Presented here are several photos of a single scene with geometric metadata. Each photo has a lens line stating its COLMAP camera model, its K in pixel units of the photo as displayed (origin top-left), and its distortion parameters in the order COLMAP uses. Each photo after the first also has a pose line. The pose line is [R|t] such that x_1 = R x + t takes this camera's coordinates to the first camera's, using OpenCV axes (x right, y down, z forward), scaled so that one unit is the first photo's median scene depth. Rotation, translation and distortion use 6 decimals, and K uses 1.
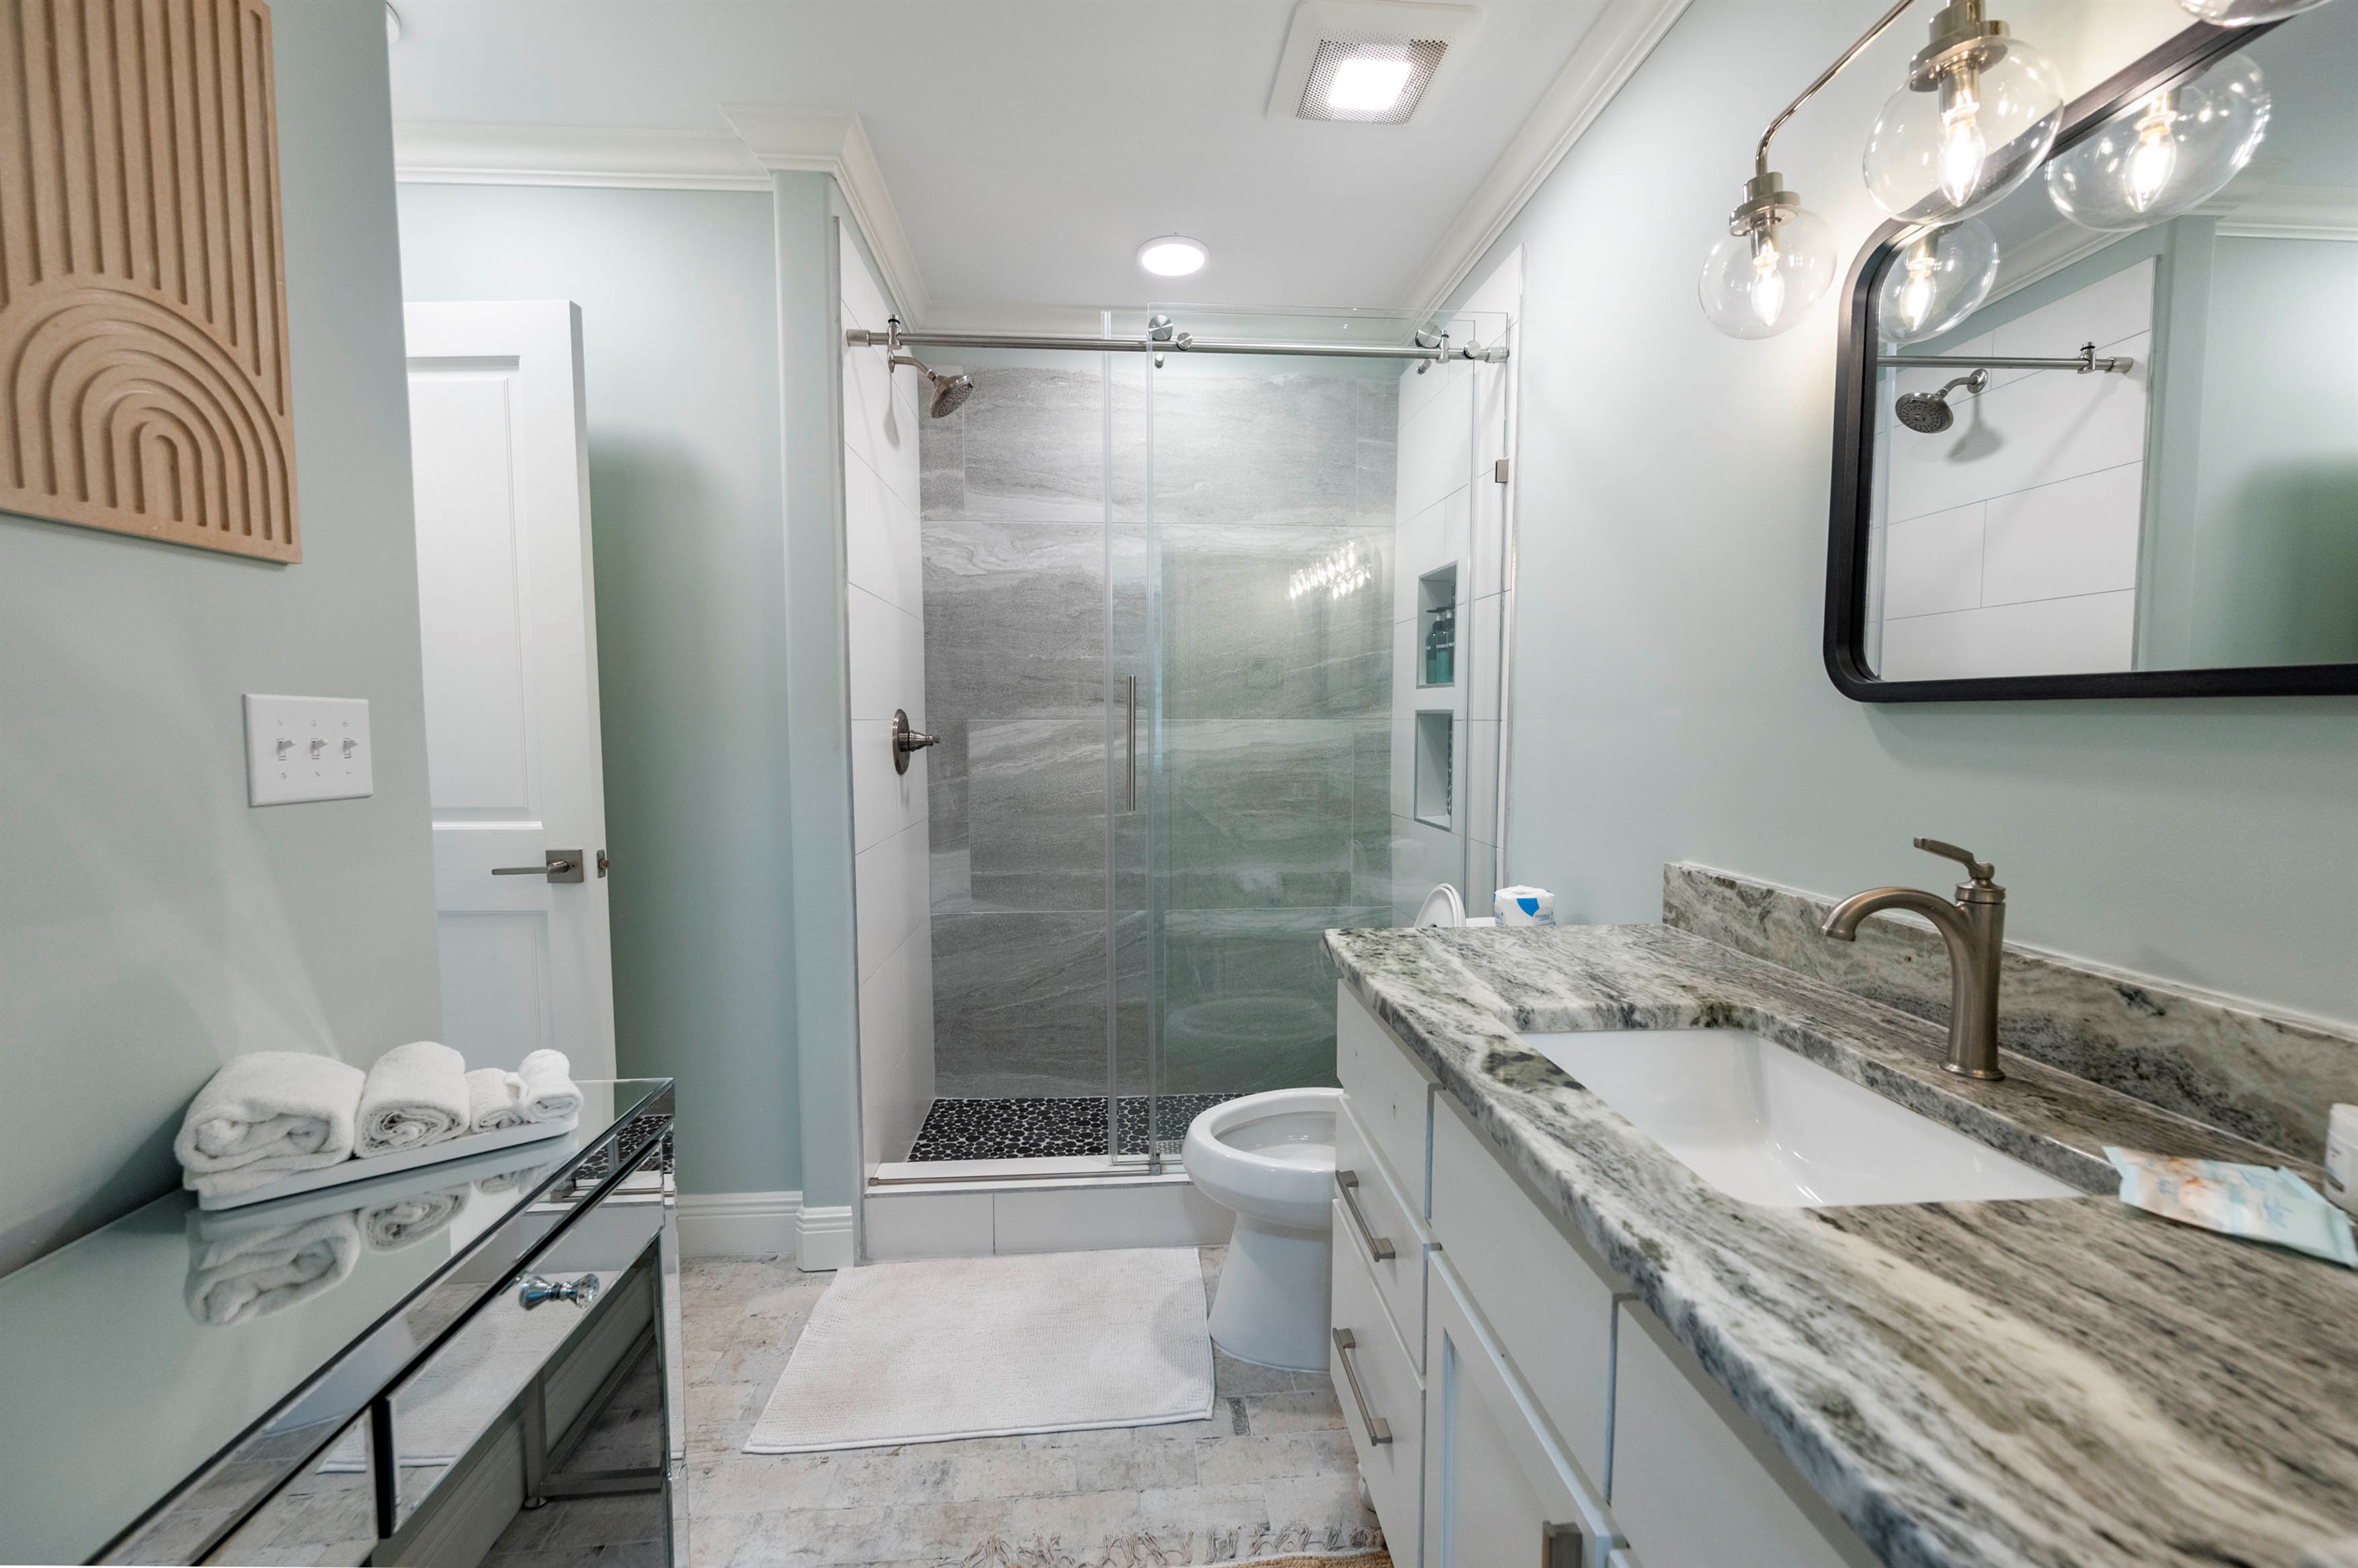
lens RADIAL K [[958.5, 0, 1189.0], [0, 958.5, 783.6], [0, 0, 1]] dist [0.001172, 0.000173]
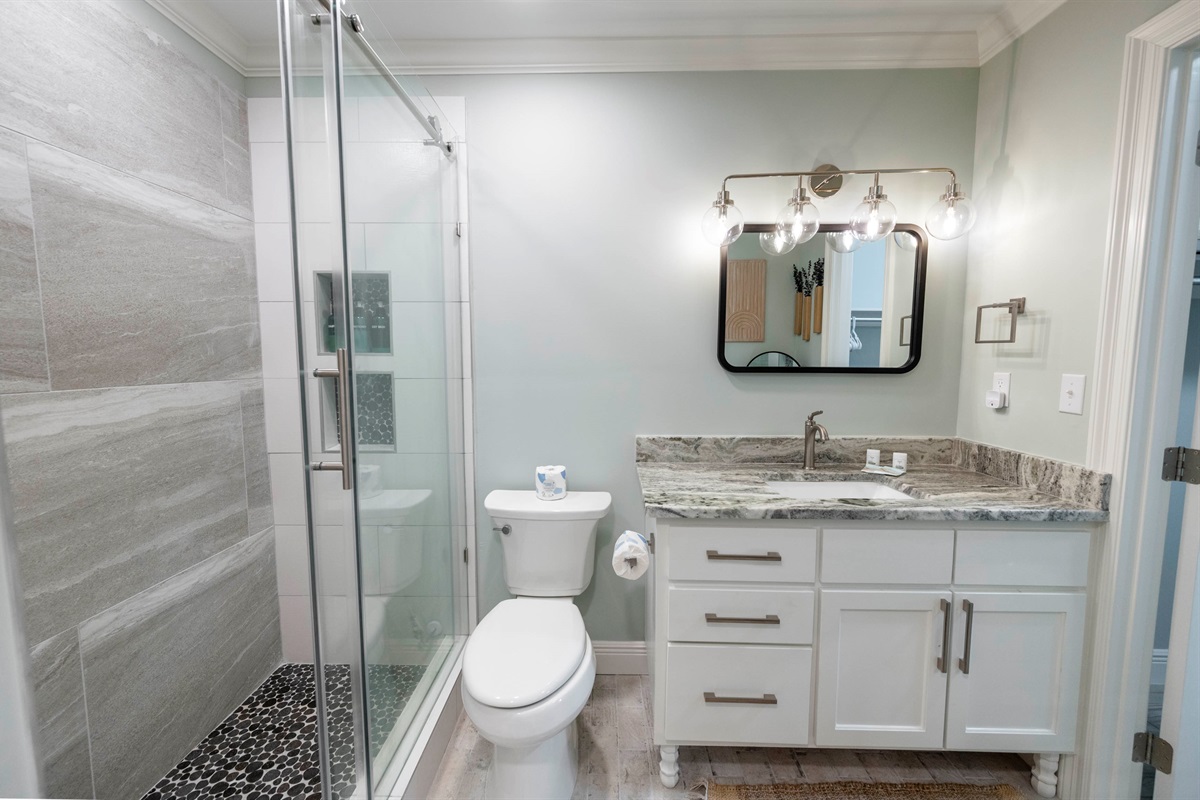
lens RADIAL K [[487.8, 0, 600.7], [0, 487.8, 398.7], [0, 0, 1]] dist [0.001172, 0.000173]
pose [[0.100139, -0.083587, 0.991456, -0.738954], [0.068905, 0.994655, 0.076897, -0.117462], [-0.992585, 0.060616, 0.105363, 0.989938]]
